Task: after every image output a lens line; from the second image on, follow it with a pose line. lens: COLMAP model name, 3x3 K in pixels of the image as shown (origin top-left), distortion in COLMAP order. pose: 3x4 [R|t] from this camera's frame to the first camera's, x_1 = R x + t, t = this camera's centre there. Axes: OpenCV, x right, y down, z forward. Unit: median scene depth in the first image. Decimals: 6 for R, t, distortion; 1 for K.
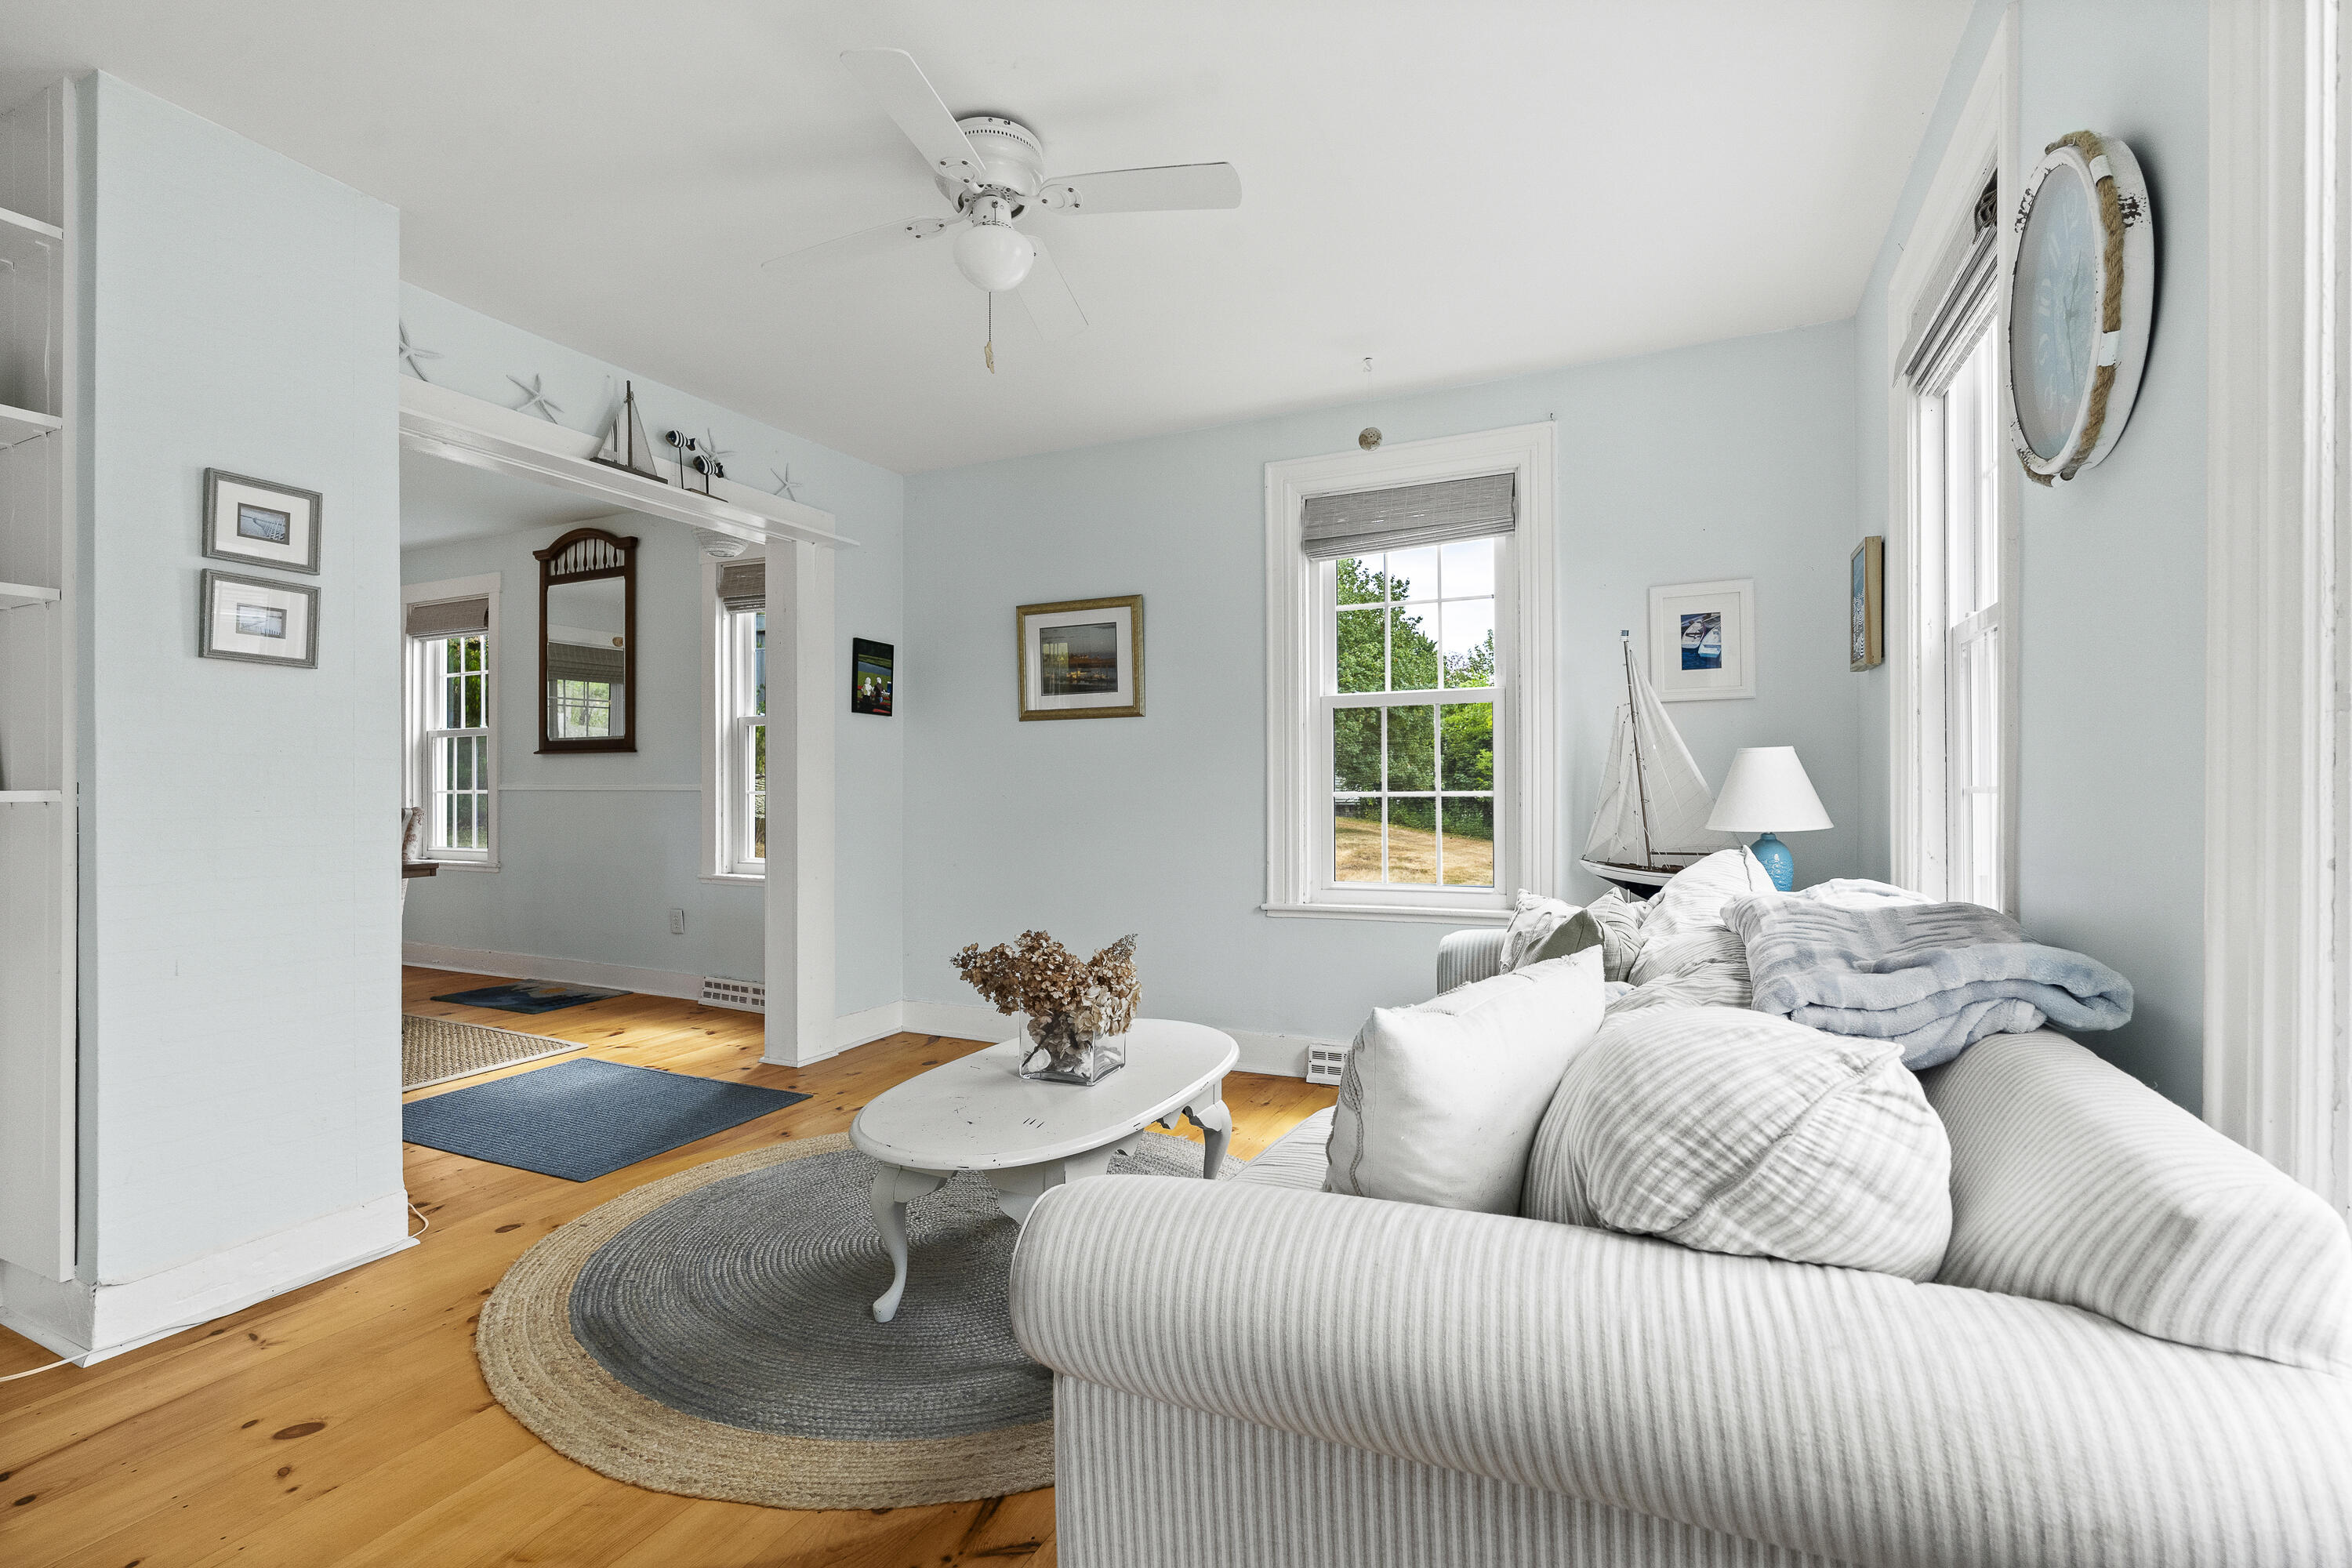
lens RADIAL K [[1071.0, 0, 1176.0], [0, 1071.0, 784.0], [0, 0, 1]] dist [-0.005758, -0.000193]
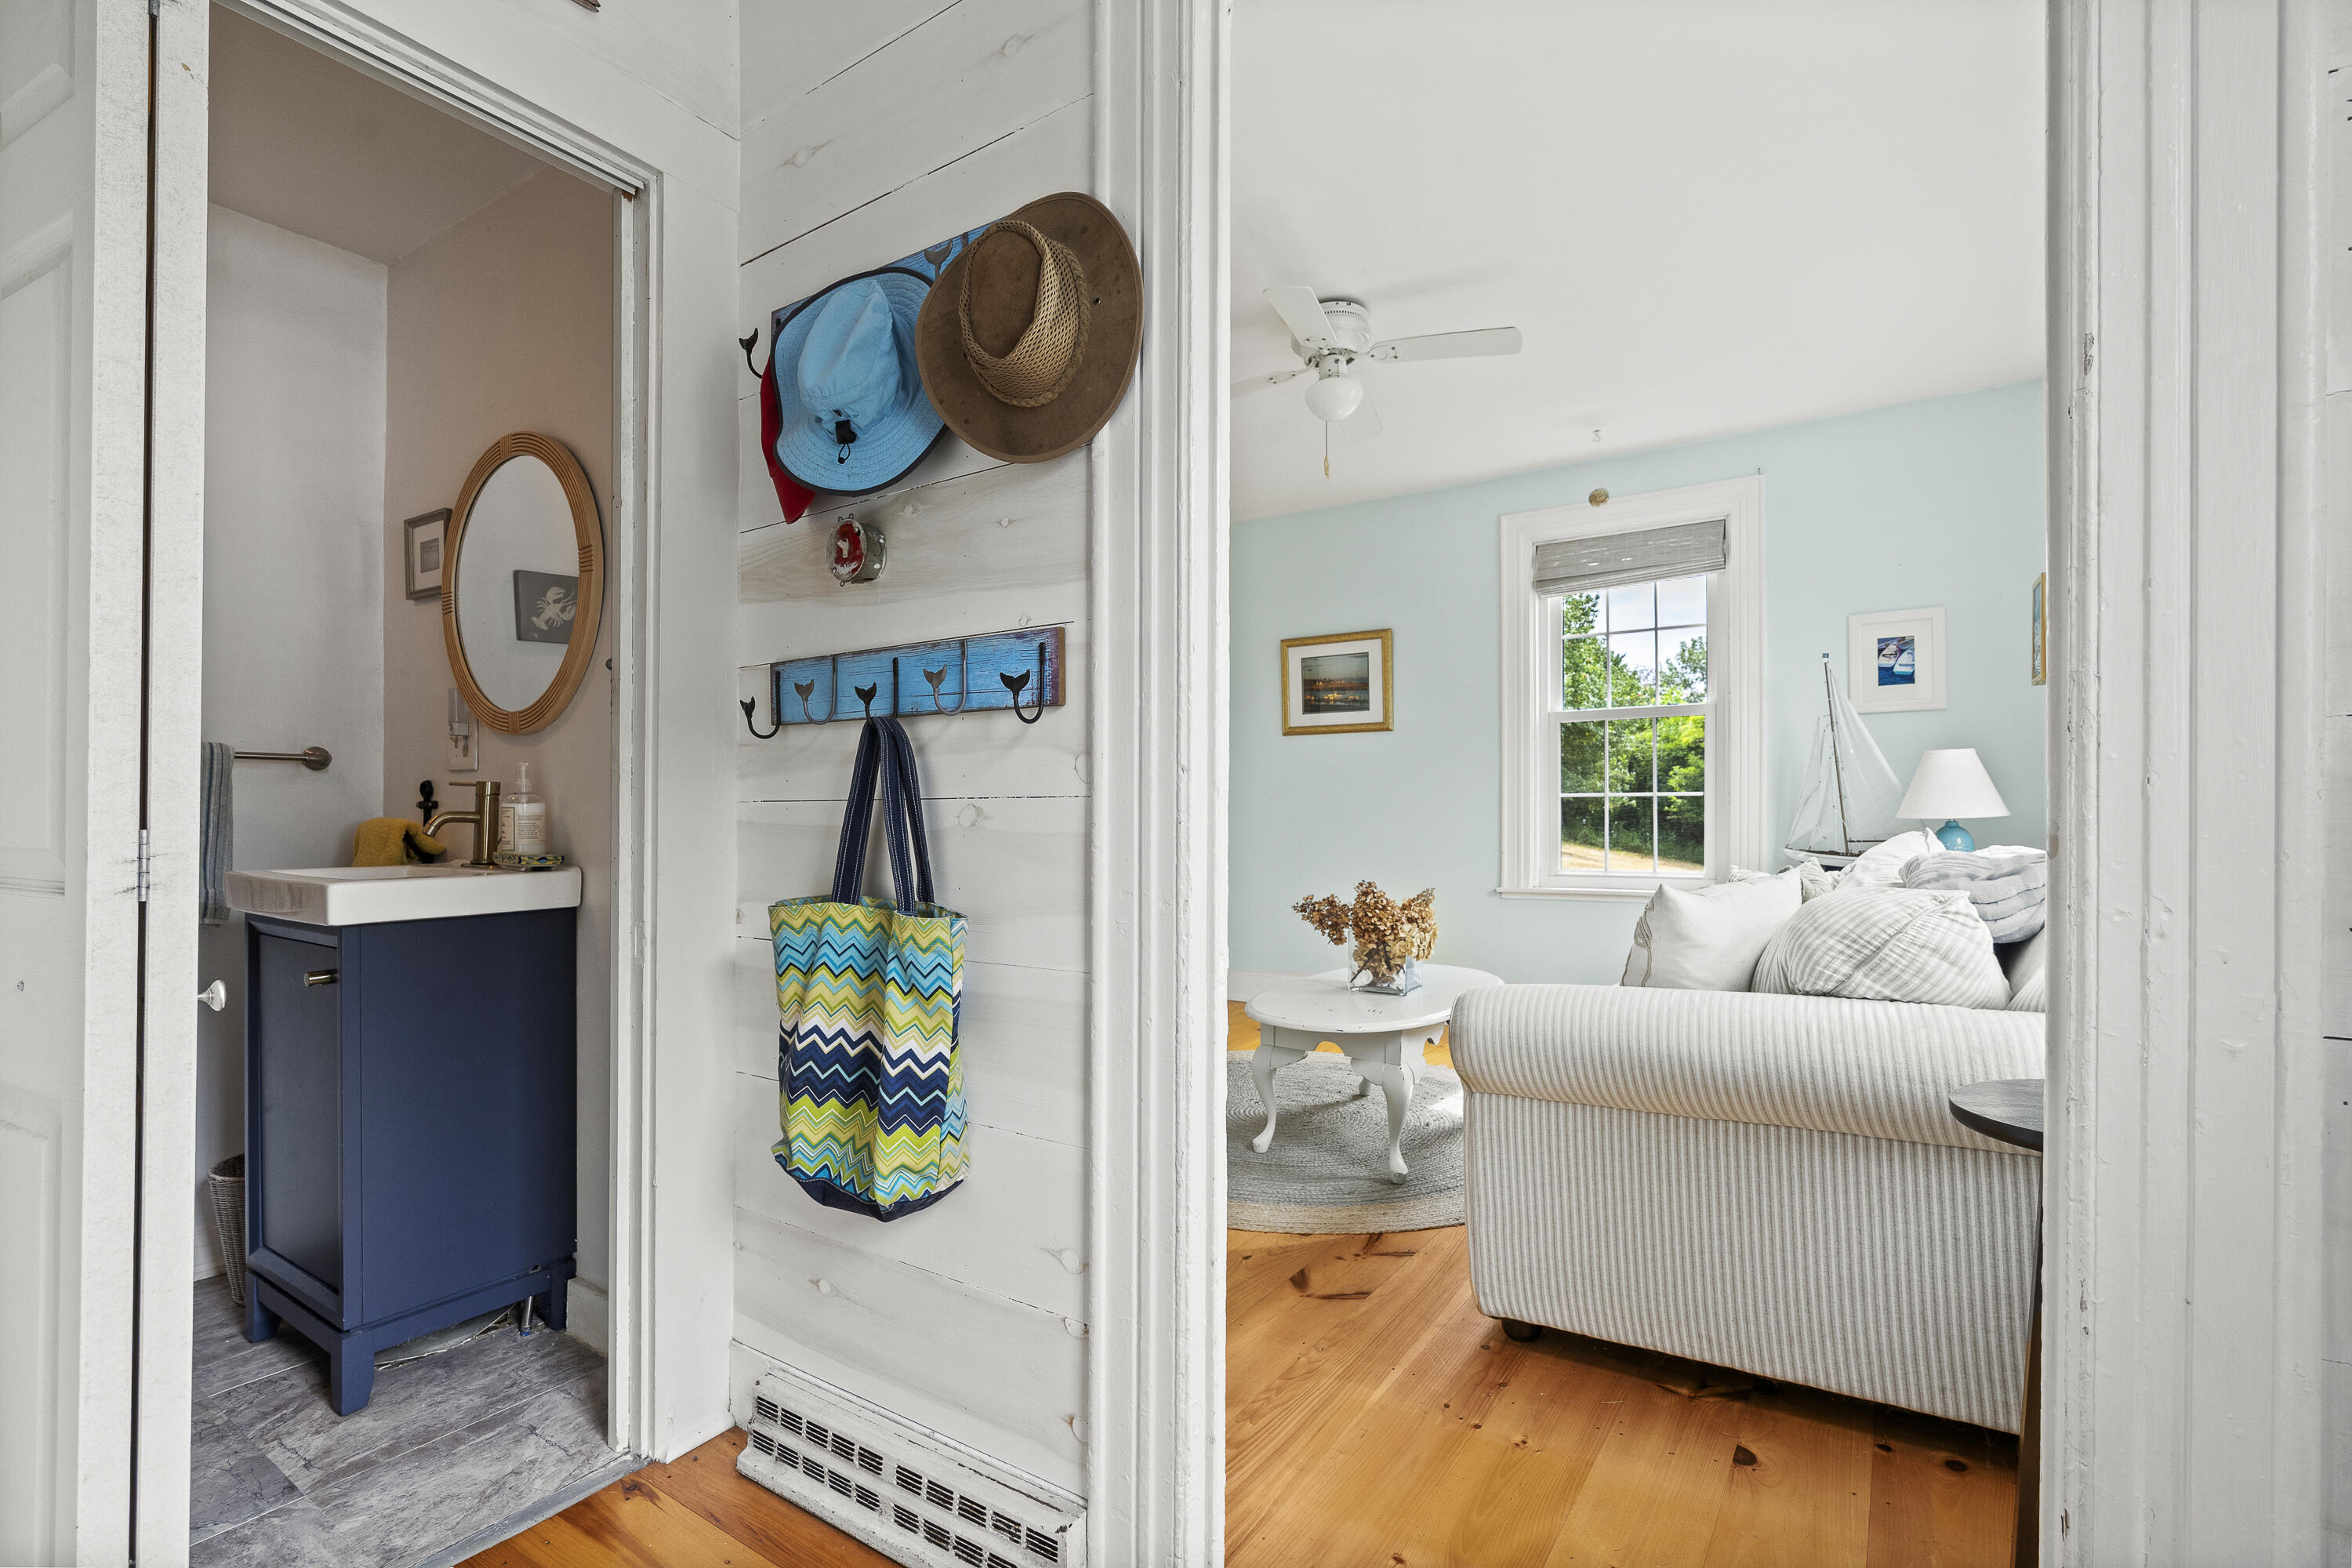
lens RADIAL K [[1080.2, 0, 1182.2], [0, 1080.2, 810.1], [0, 0, 1]] dist [0.000352, 0.000258]
pose [[0.989237, 0.001880, -0.146313, -0.155498], [-0.001157, 0.999987, 0.005031, 0.035490], [0.146320, -0.004807, 0.989226, -0.409159]]
